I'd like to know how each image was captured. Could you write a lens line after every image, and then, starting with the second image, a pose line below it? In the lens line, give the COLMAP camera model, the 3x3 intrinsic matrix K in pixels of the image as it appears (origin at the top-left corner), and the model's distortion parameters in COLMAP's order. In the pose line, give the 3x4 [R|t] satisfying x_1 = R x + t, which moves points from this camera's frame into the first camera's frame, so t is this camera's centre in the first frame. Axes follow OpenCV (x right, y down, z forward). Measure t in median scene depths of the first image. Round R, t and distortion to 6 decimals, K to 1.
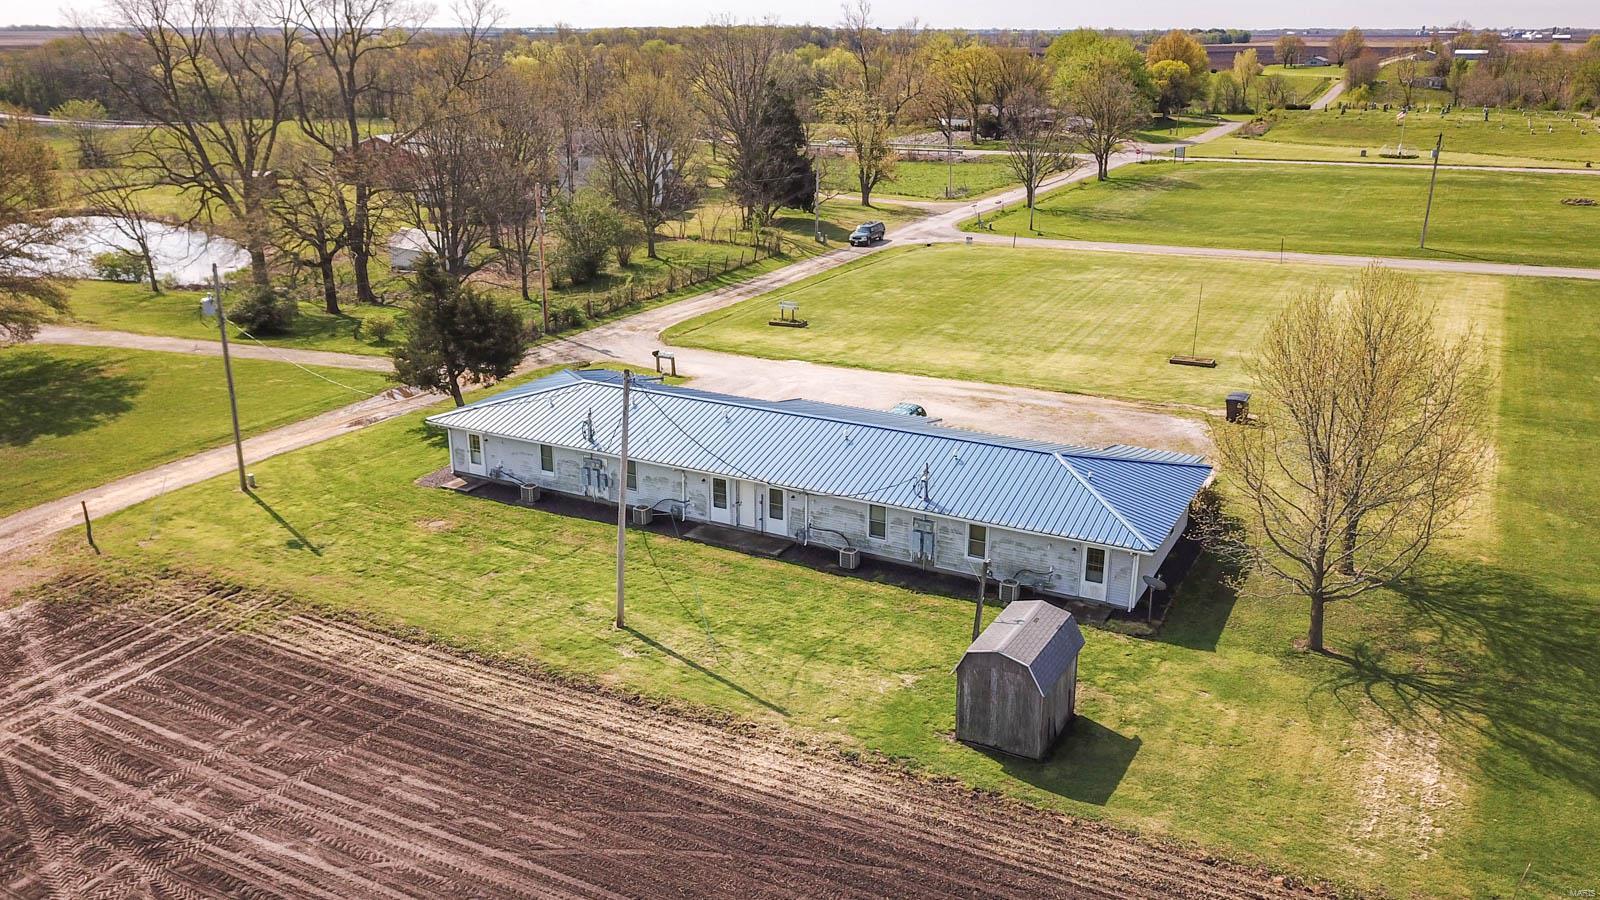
lens RADIAL K [[1251.7, 0, 800.0], [0, 1251.7, 450.0], [0, 0, 1]] dist [0.045491, -0.062320]
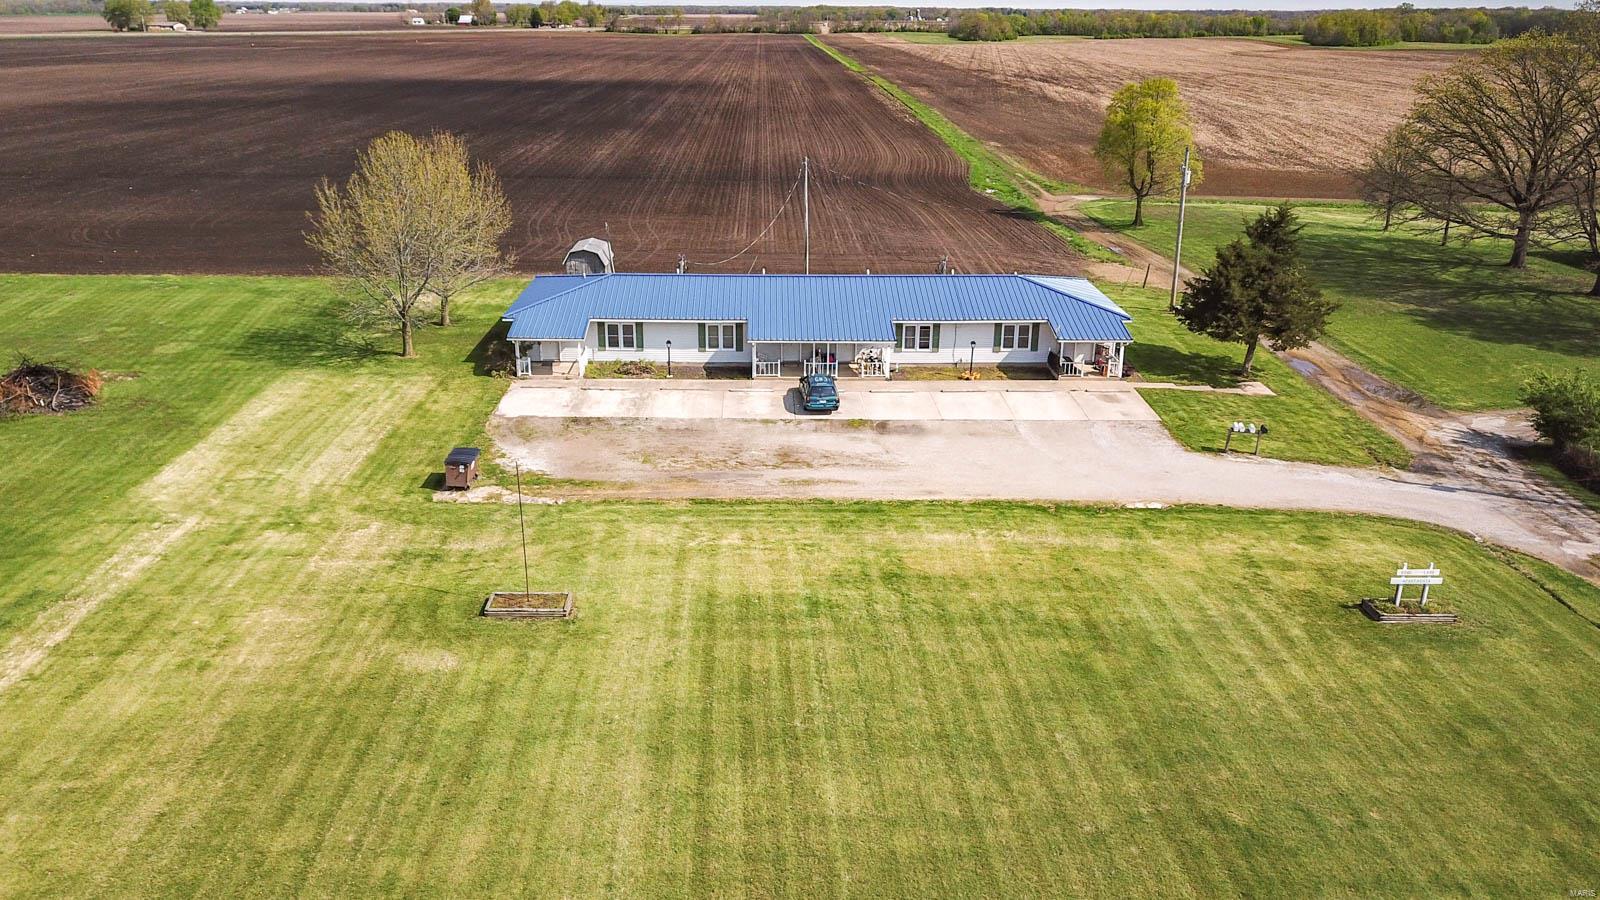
lens RADIAL K [[1251.7, 0, 800.0], [0, 1251.7, 450.0], [0, 0, 1]] dist [0.045491, -0.062320]
pose [[-0.872922, 0.151389, -0.463777, 0.672034], [-0.165927, 0.801835, 0.574047, -0.654054], [0.458777, 0.578051, -0.674819, 2.064264]]
